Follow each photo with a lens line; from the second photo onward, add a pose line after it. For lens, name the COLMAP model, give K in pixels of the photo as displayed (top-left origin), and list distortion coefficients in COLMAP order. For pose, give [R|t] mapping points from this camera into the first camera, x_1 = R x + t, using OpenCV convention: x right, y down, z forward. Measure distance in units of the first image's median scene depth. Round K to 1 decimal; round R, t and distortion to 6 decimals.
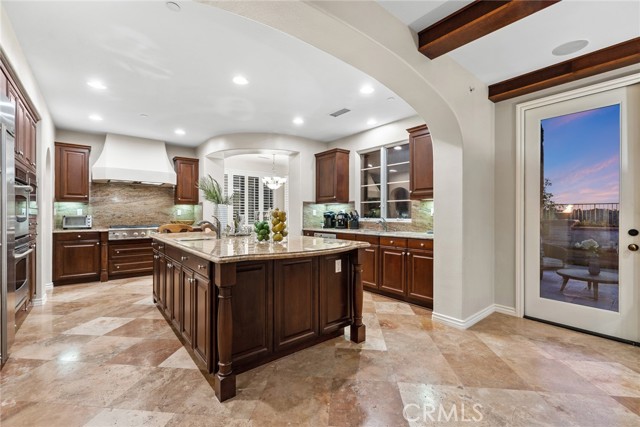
lens RADIAL K [[275.6, 0, 320.1], [0, 275.6, 213.7], [0, 0, 1]] dist [0.006040, 0.000299]
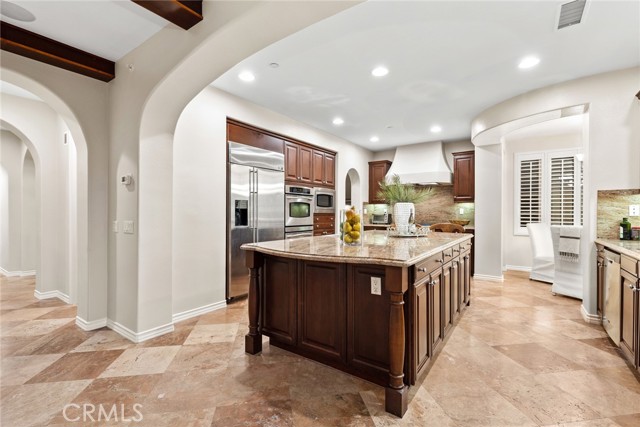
lens RADIAL K [[289.3, 0, 319.0], [0, 289.3, 211.9], [0, 0, 1]] dist [0.000290, 0.000182]
pose [[0.262072, -0.003495, -0.965042, 0.381849], [0.000874, 0.999994, -0.003384, 0.000743], [0.965048, 0.000044, 0.262074, 0.336663]]
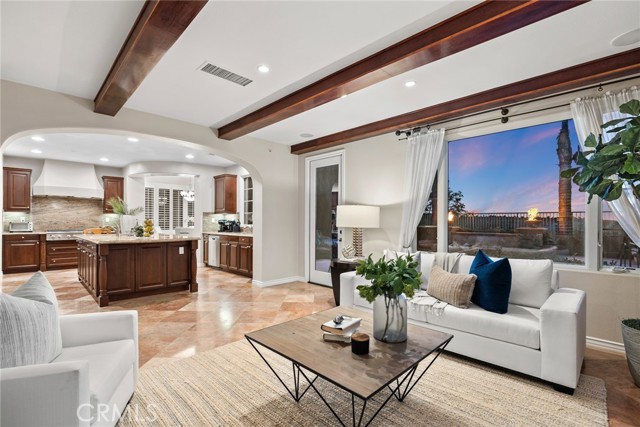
lens RADIAL K [[292.5, 0, 319.2], [0, 292.5, 221.4], [0, 0, 1]] dist [-0.000365, 0.001392]
pose [[0.995711, 0.003338, 0.092458, 0.403075], [-0.003662, 0.999988, 0.003331, -0.005766], [-0.092446, -0.003655, 0.995711, -0.512584]]
